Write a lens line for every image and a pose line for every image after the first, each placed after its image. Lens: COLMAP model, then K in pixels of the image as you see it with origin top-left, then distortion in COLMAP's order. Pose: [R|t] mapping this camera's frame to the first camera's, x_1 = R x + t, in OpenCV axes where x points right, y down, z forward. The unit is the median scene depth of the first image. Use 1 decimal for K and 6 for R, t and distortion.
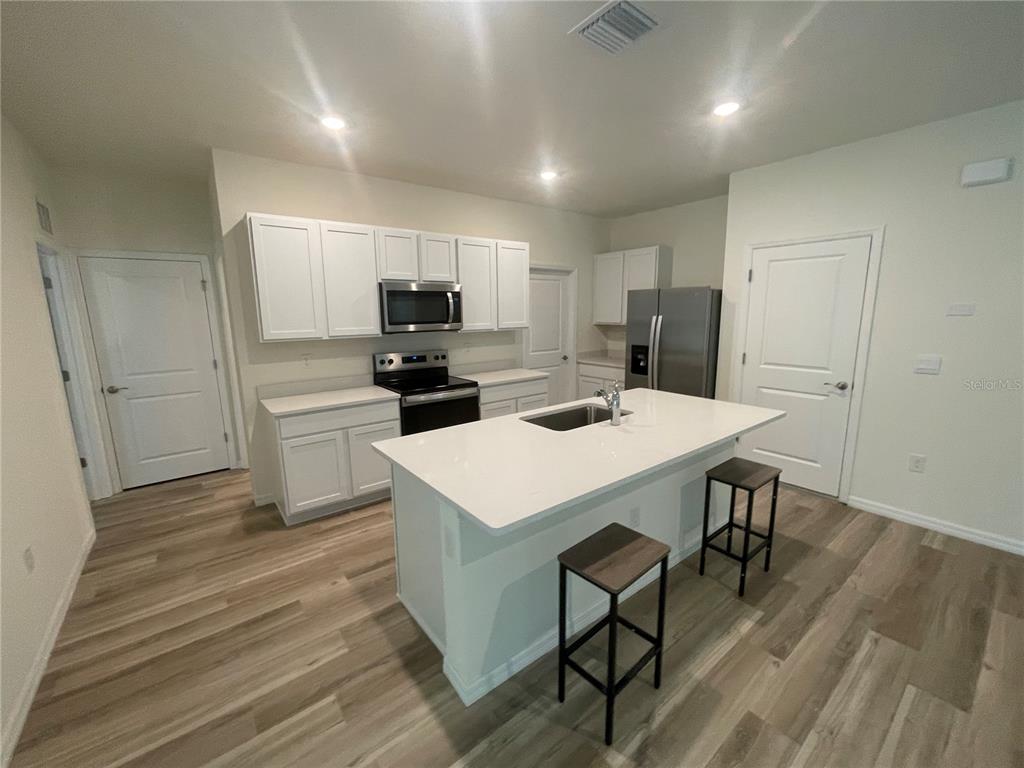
lens RADIAL K [[418.3, 0, 509.5], [0, 418.3, 379.9], [0, 0, 1]] dist [-0.000298, -0.000434]
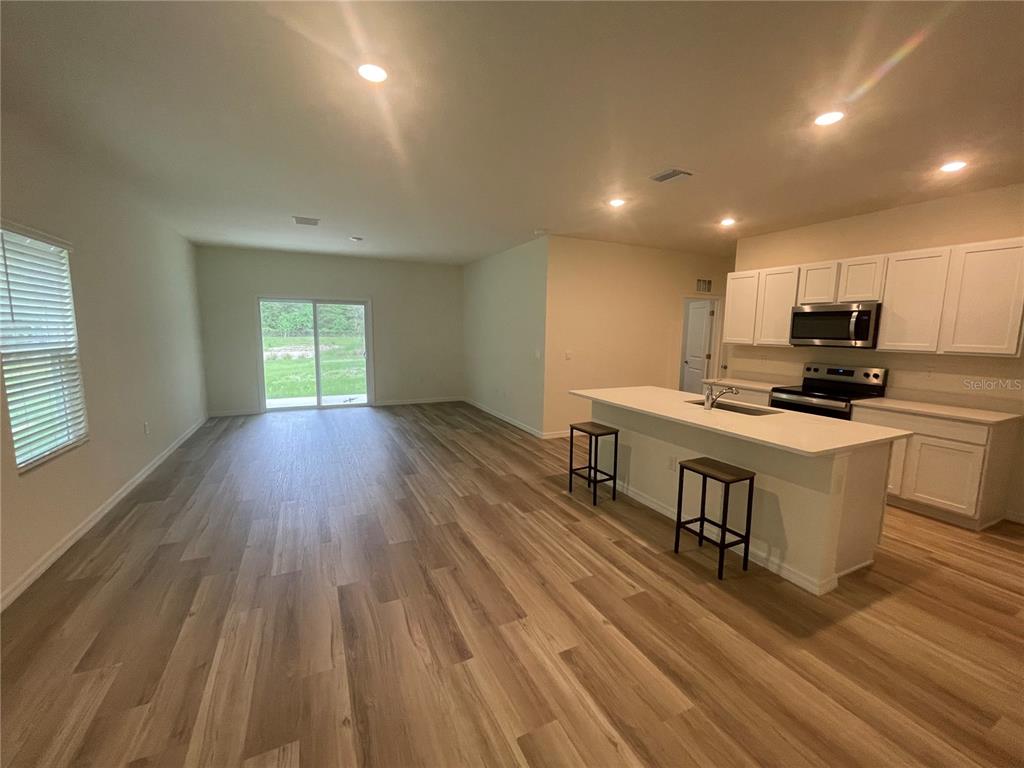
lens RADIAL K [[418.3, 0, 509.6], [0, 418.3, 383.1], [0, 0, 1]] dist [-0.000298, -0.000434]
pose [[-0.208744, 0.140461, -0.967831, 1.139249], [-0.169883, 0.969379, 0.177326, -0.076077], [0.963102, 0.201433, -0.178490, 0.400794]]
